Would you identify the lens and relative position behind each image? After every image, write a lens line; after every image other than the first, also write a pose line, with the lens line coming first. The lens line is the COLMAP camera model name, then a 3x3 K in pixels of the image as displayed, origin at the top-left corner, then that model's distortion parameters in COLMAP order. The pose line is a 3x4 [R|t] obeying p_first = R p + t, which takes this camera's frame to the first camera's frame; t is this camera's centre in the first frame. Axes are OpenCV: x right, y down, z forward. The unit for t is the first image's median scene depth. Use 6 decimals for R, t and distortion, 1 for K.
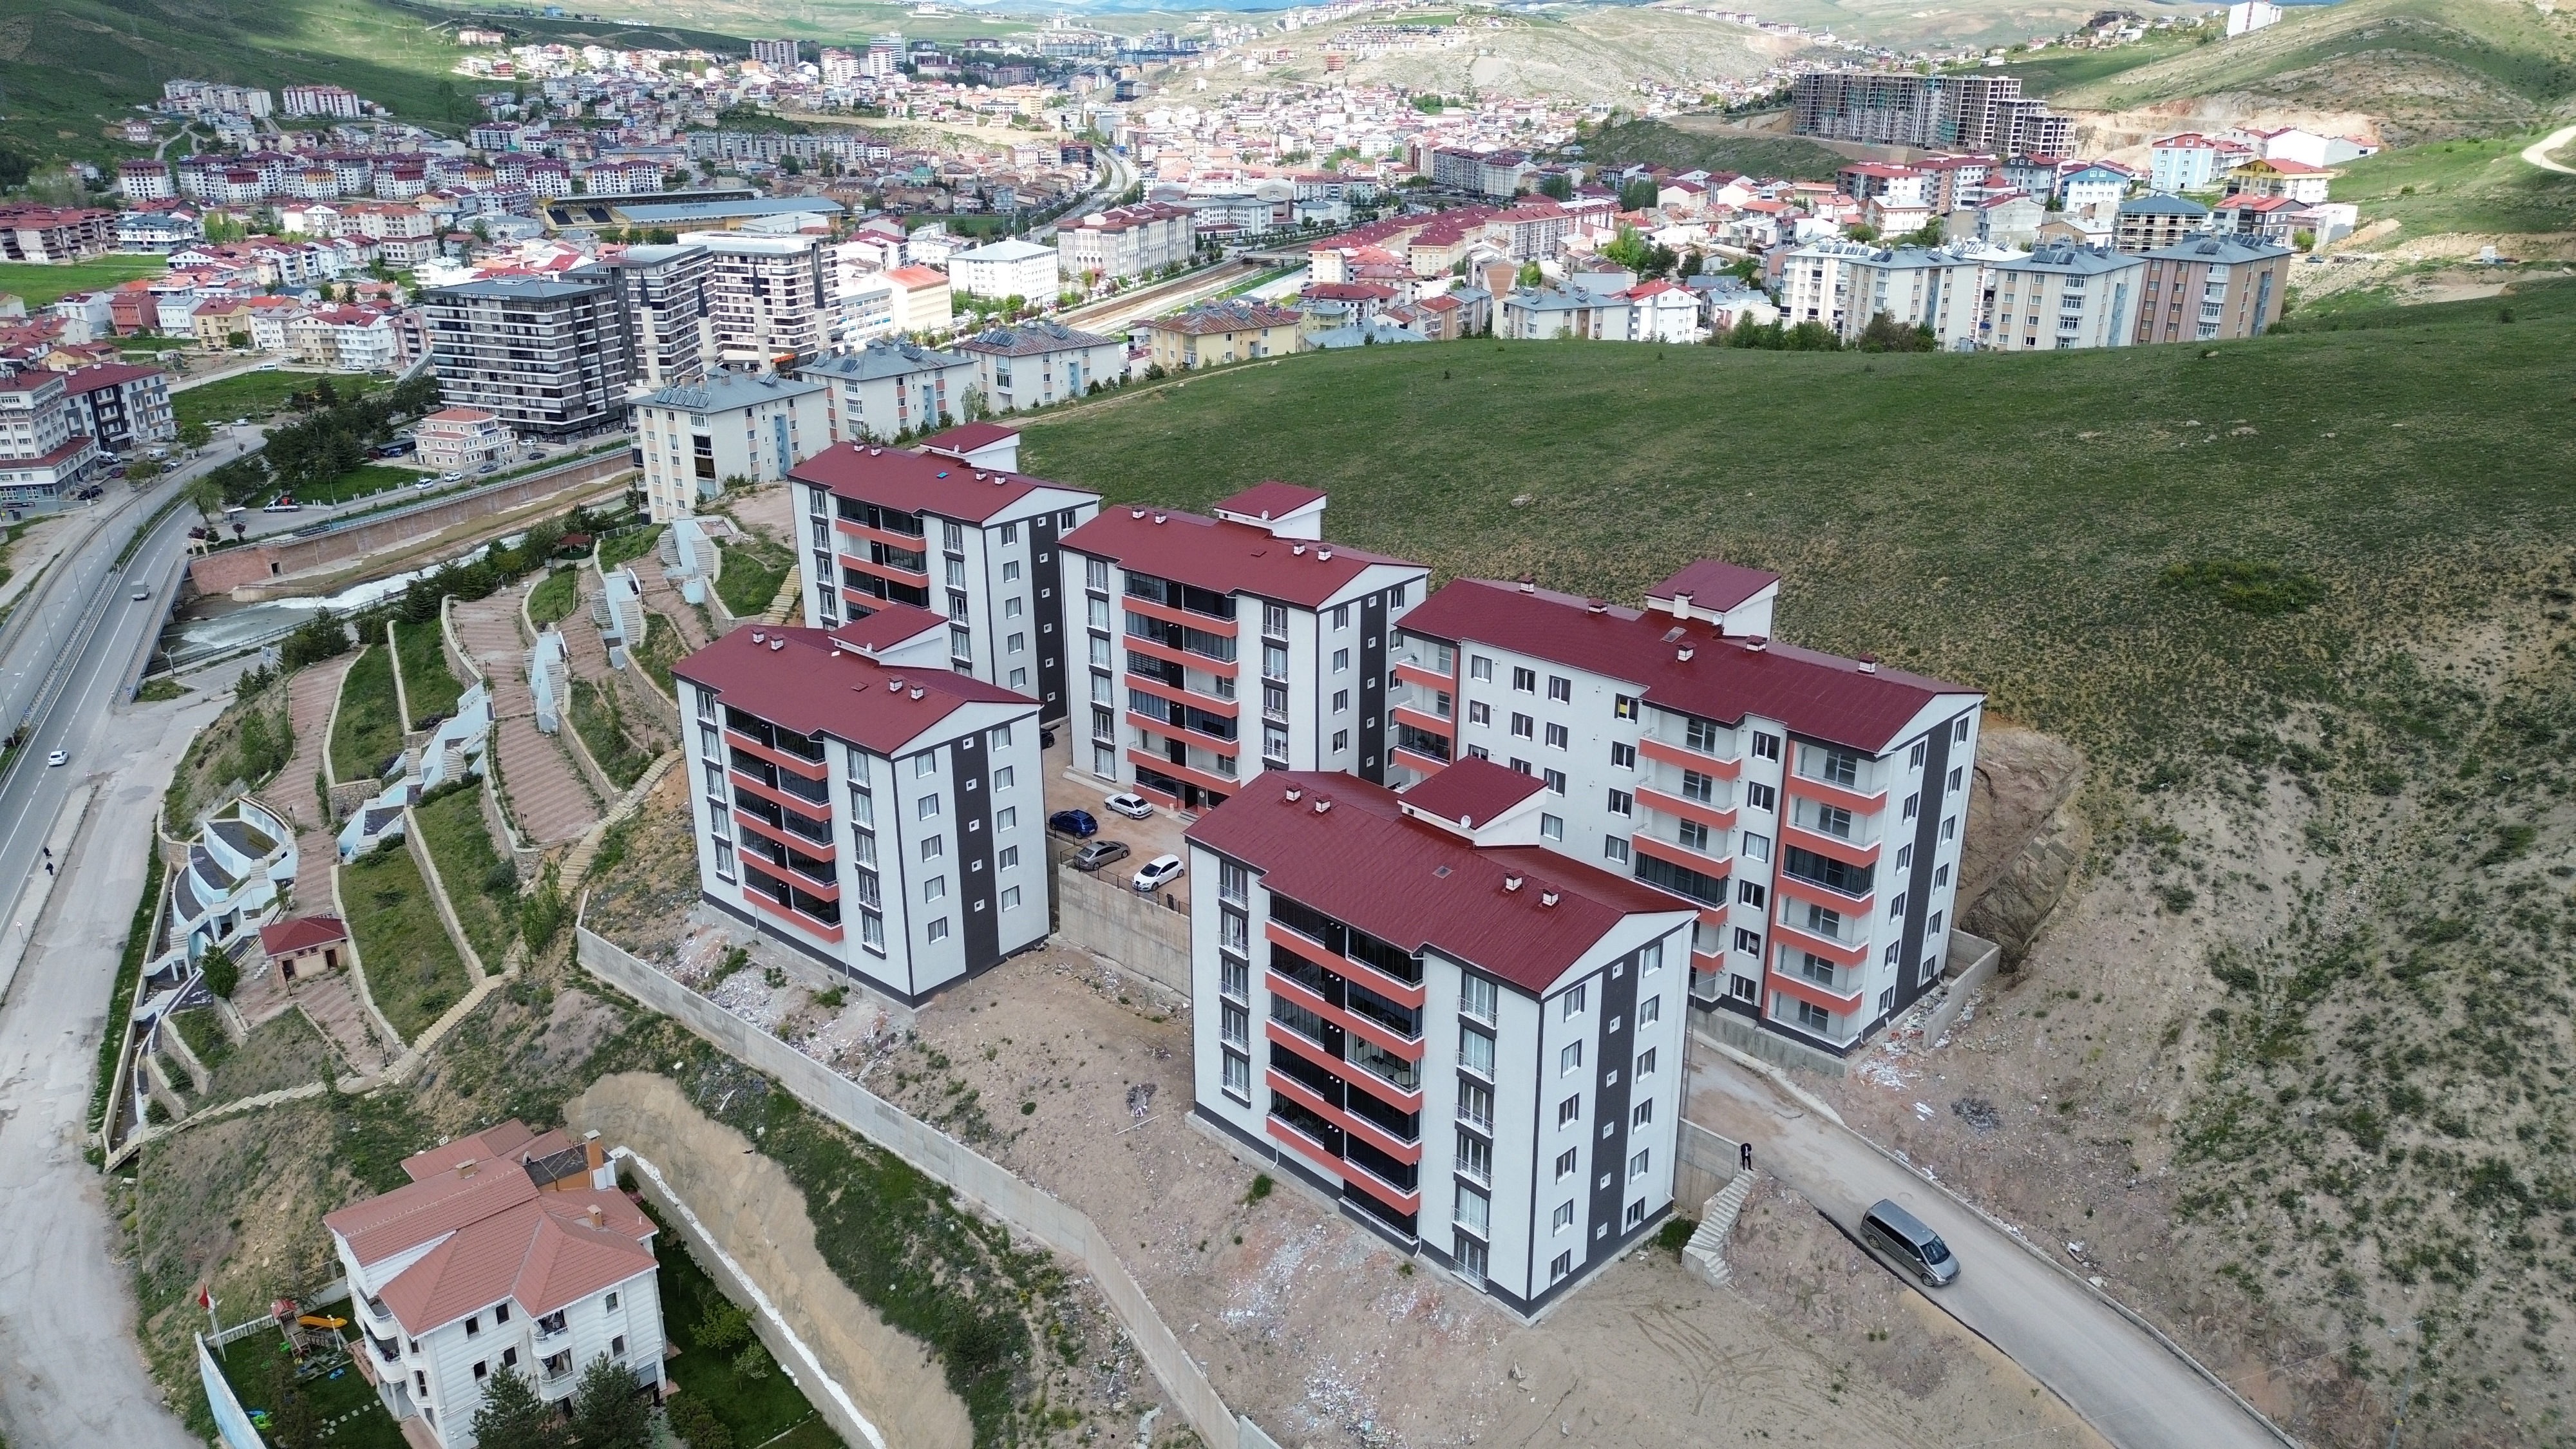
lens RADIAL K [[1819.3, 0, 1288.0], [0, 1819.3, 724.5], [0, 0, 1]] dist [0.073057, -0.071551]
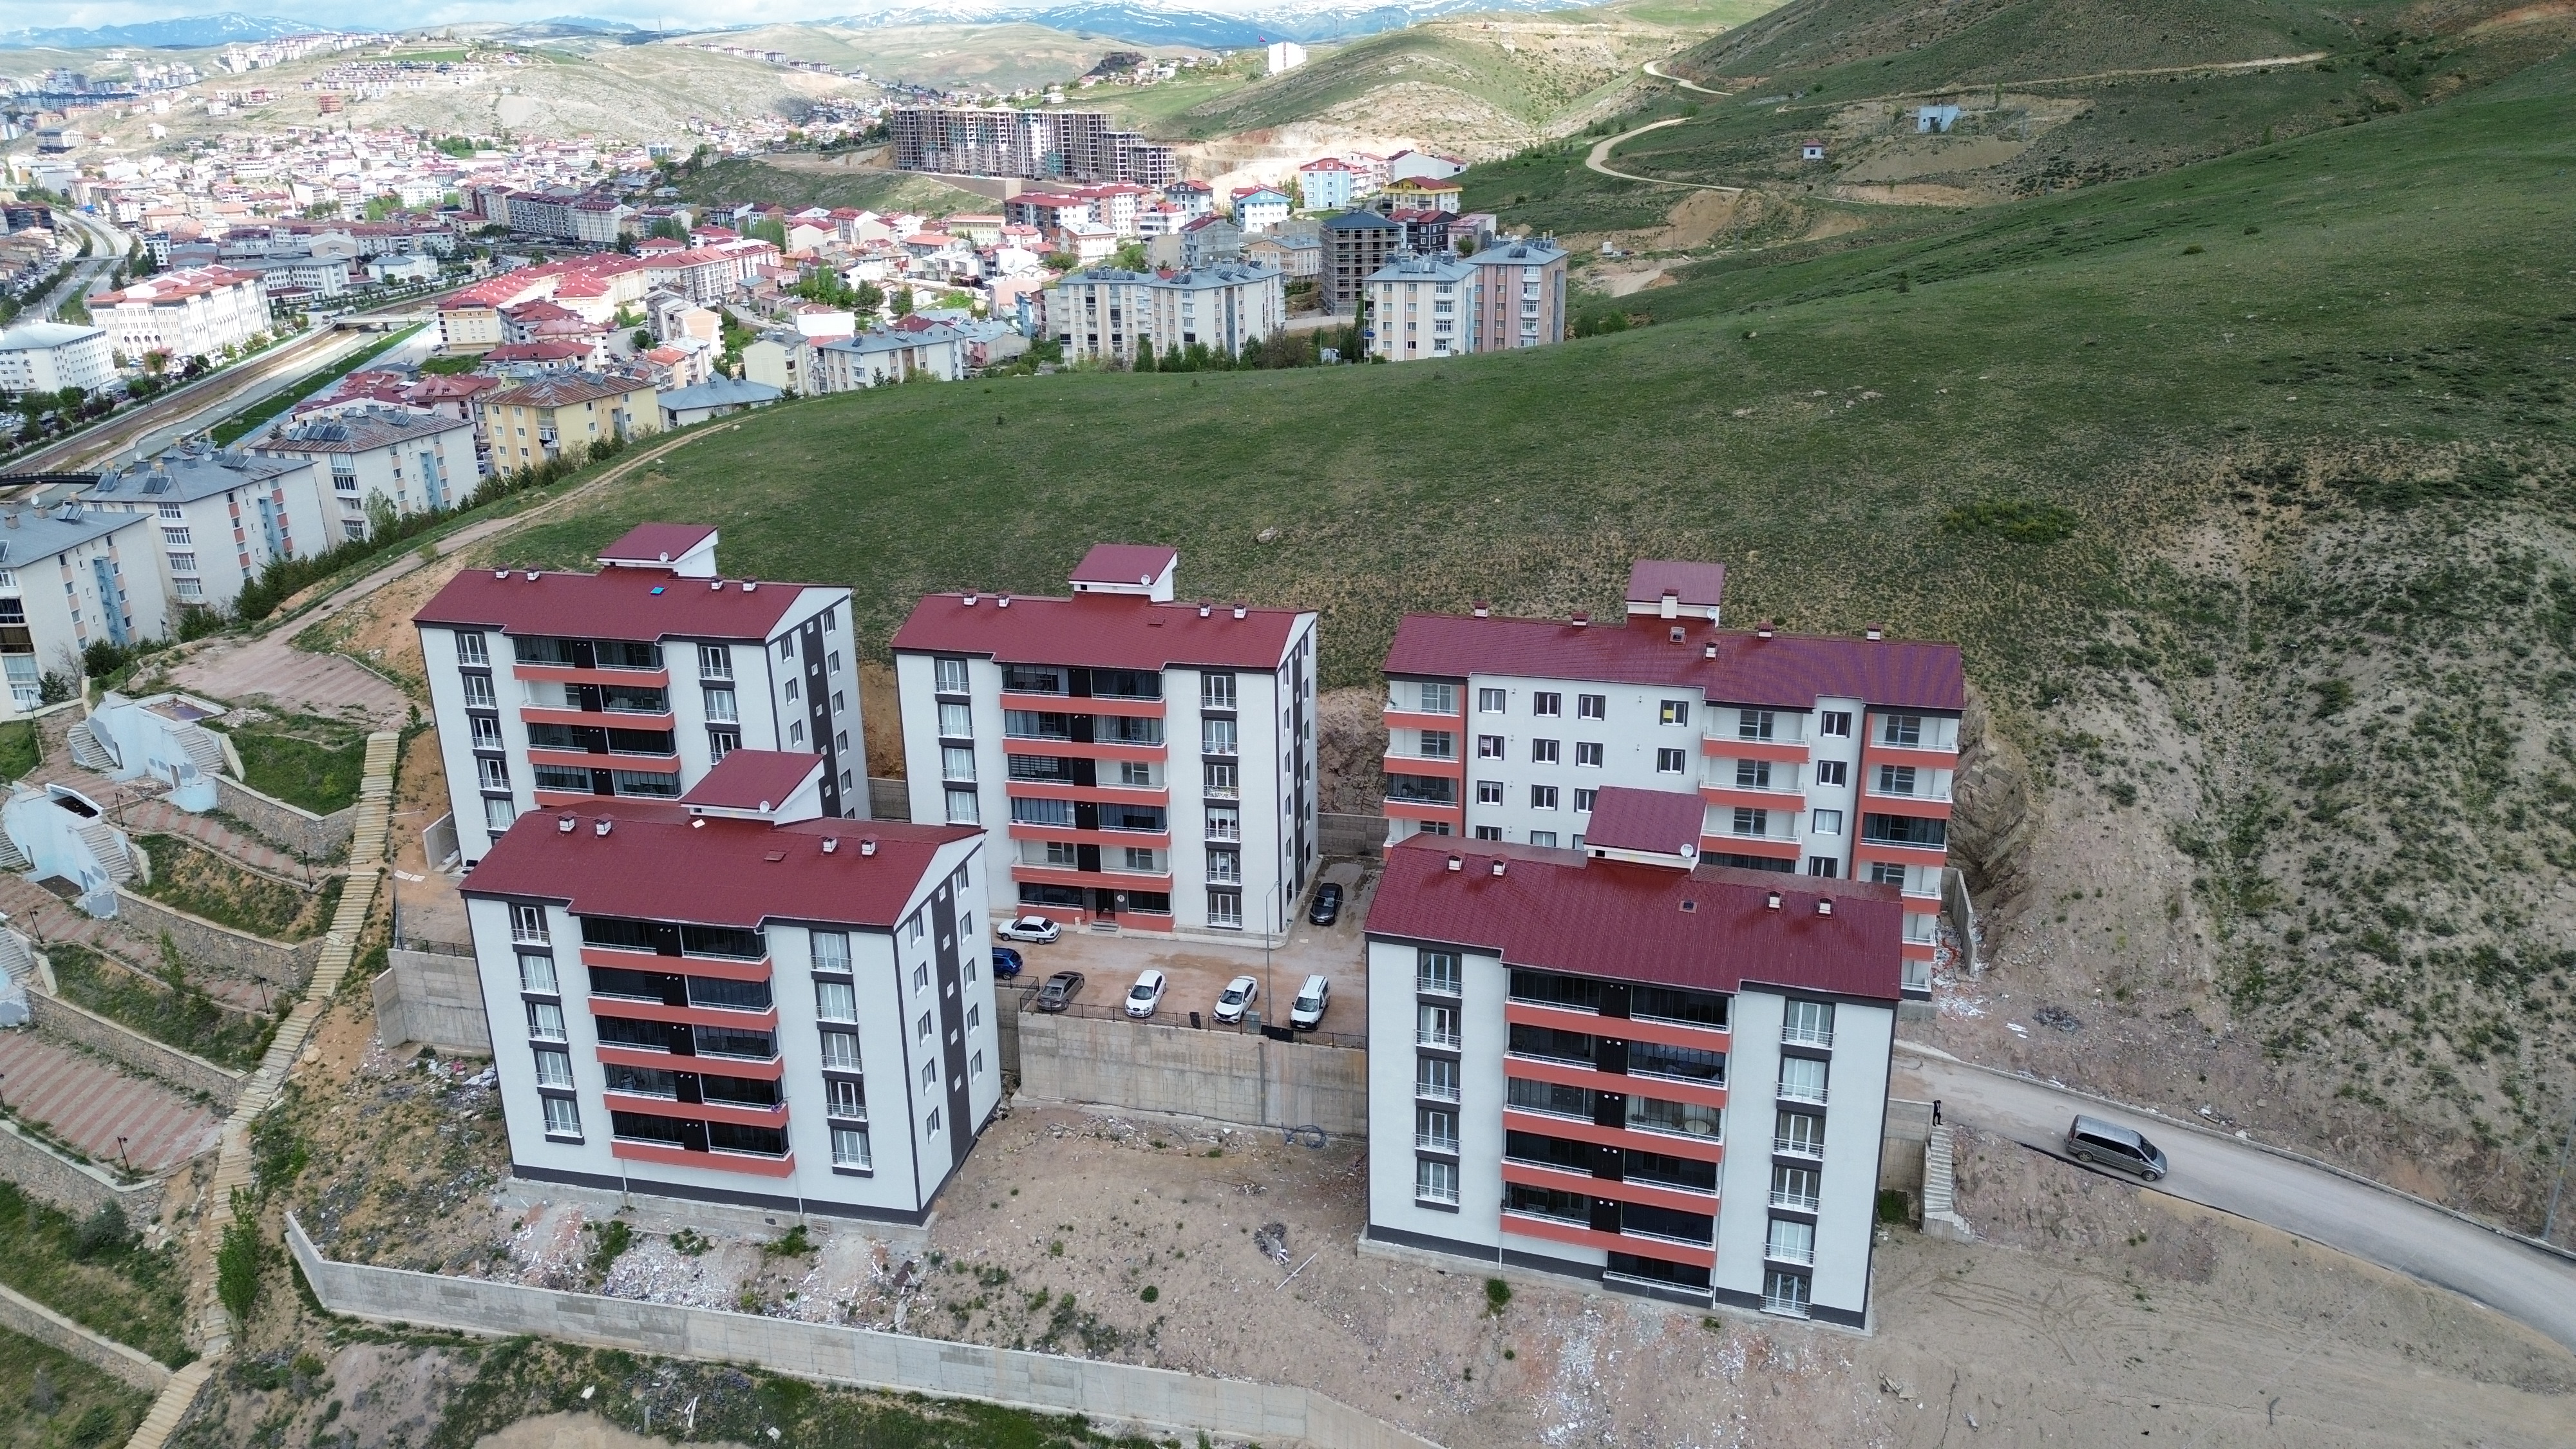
lens RADIAL K [[1819.3, 0, 1288.0], [0, 1819.3, 724.5], [0, 0, 1]] dist [0.073057, -0.071551]
pose [[0.875495, -0.172227, 0.451493, -0.380065], [0.180645, 0.983236, 0.024775, -0.055083], [-0.448191, 0.059870, 0.891931, 0.168256]]
